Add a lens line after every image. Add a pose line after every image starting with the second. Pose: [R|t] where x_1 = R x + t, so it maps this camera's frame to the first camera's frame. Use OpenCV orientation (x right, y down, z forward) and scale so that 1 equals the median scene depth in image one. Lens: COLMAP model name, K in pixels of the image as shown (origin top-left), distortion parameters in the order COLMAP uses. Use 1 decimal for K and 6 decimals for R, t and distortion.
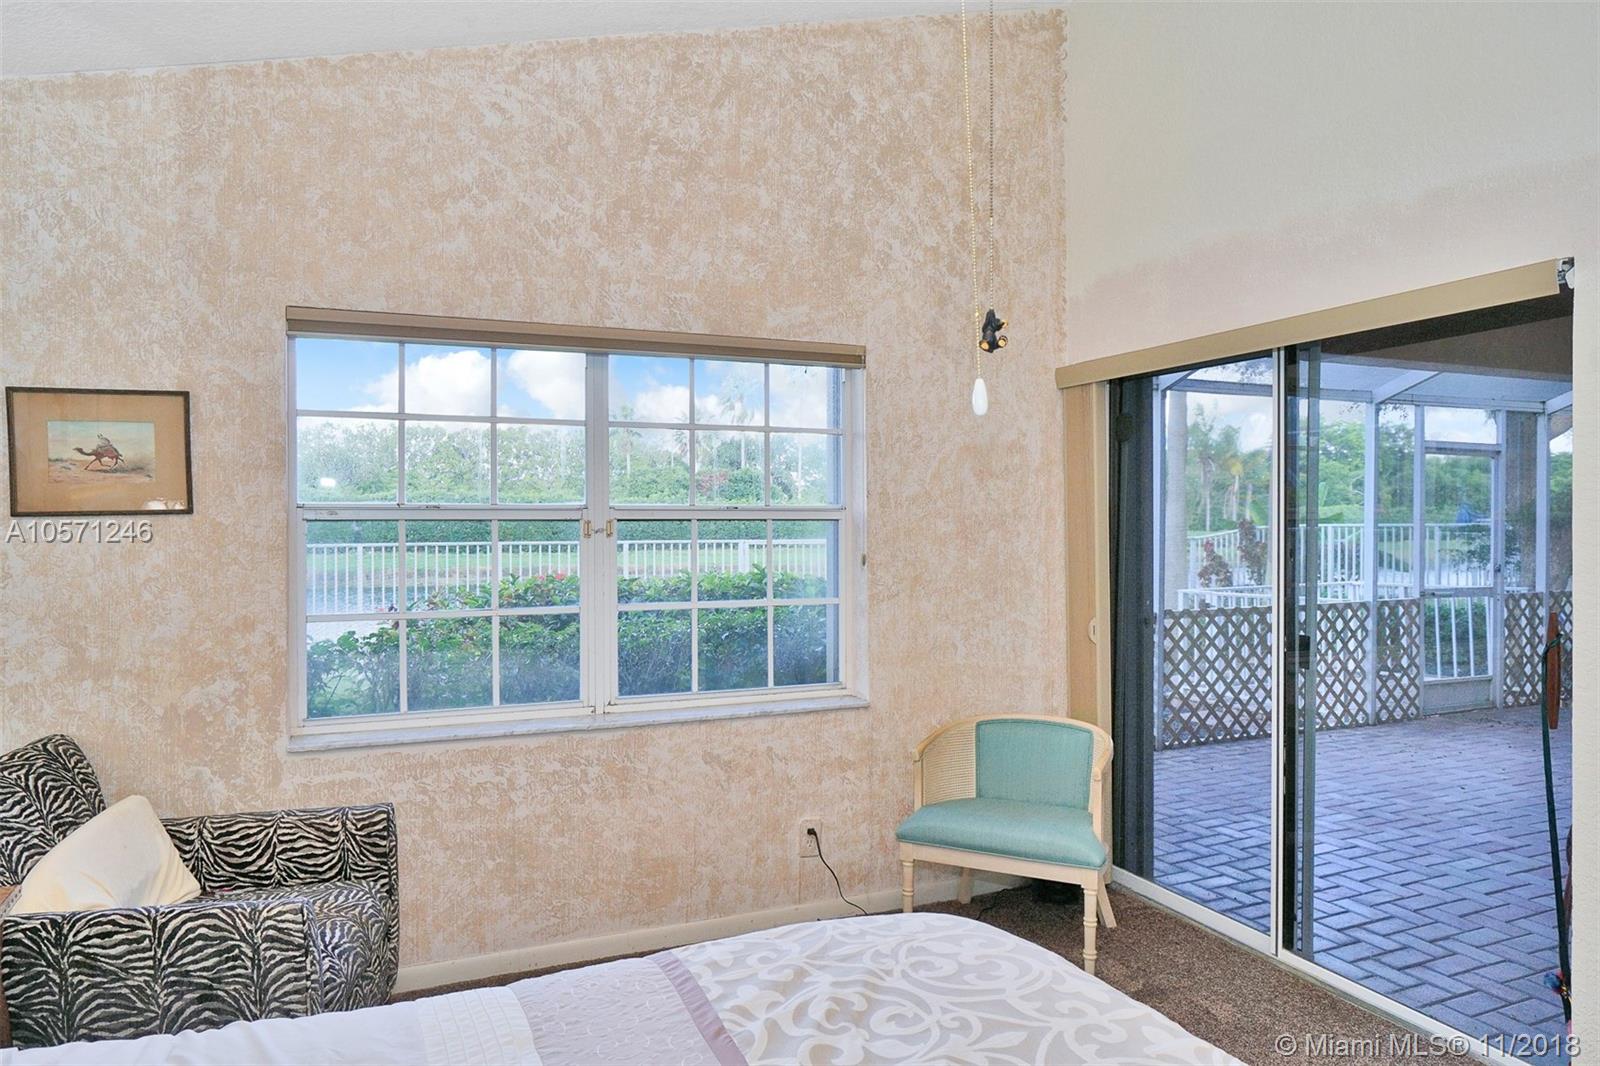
lens RADIAL K [[1058.3, 0, 807.2], [0, 1058.3, 518.0], [0, 0, 1]] dist [-0.024741, 0.023170]
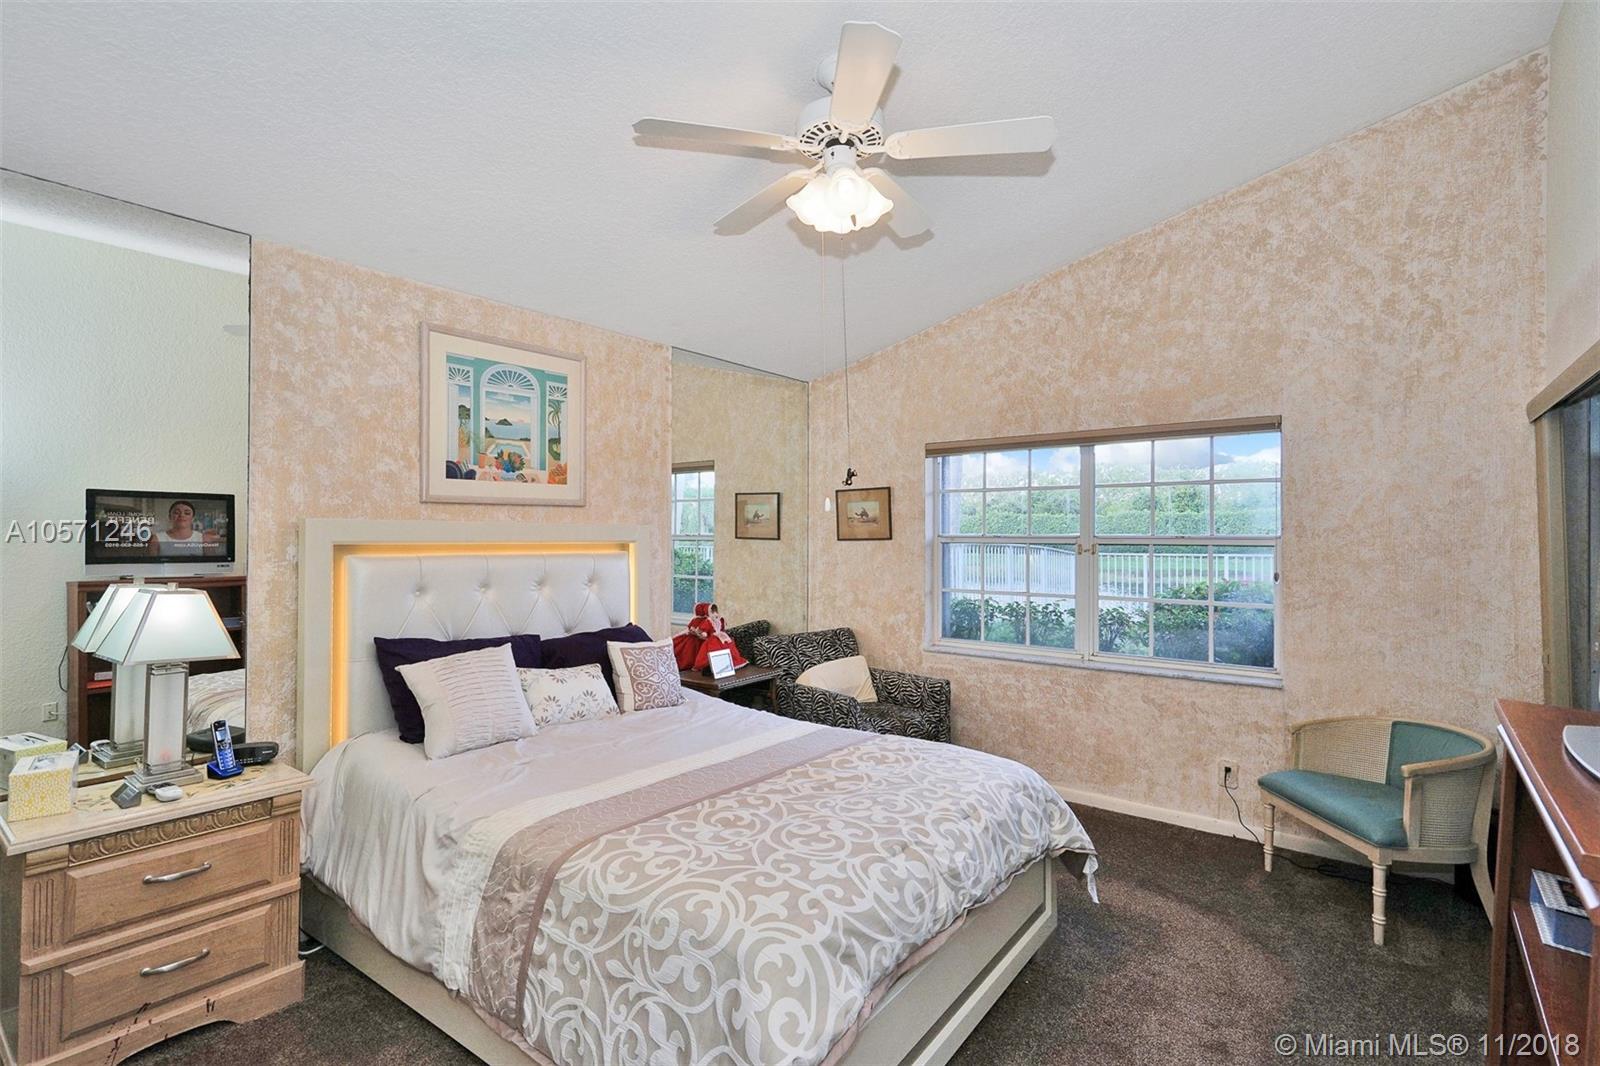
lens RADIAL K [[756.8, 0, 797.9], [0, 756.8, 530.0], [0, 0, 1]] dist [-0.004329, 0.005237]
pose [[0.482836, -0.004957, -0.875697, 0.670290], [-0.005669, 0.999945, -0.008786, -0.008301], [0.875692, 0.009206, 0.482781, 0.018832]]
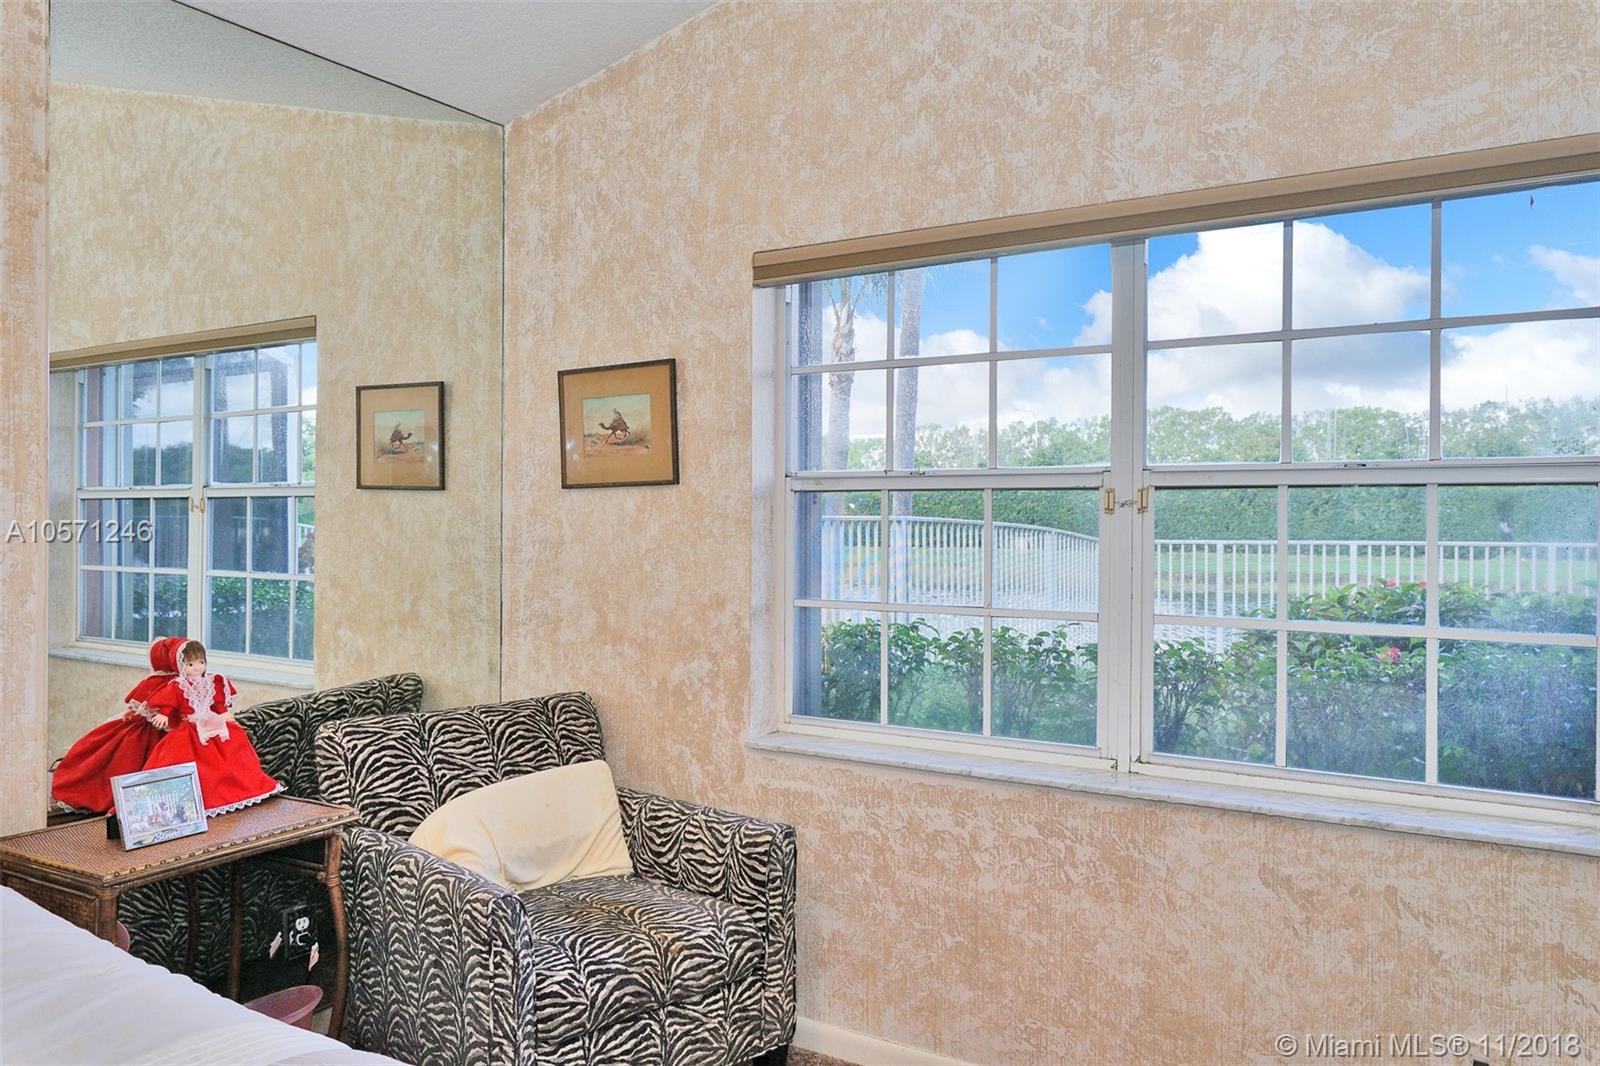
lens RADIAL K [[1171.8, 0, 797.1], [0, 1171.8, 530.1], [0, 0, 1]] dist [-0.025848, 0.030252]
pose [[0.560925, 0.008211, -0.827826, 0.326145], [-0.007241, 0.999961, 0.005012, 0.028118], [0.827835, 0.003183, 0.560963, 0.424200]]
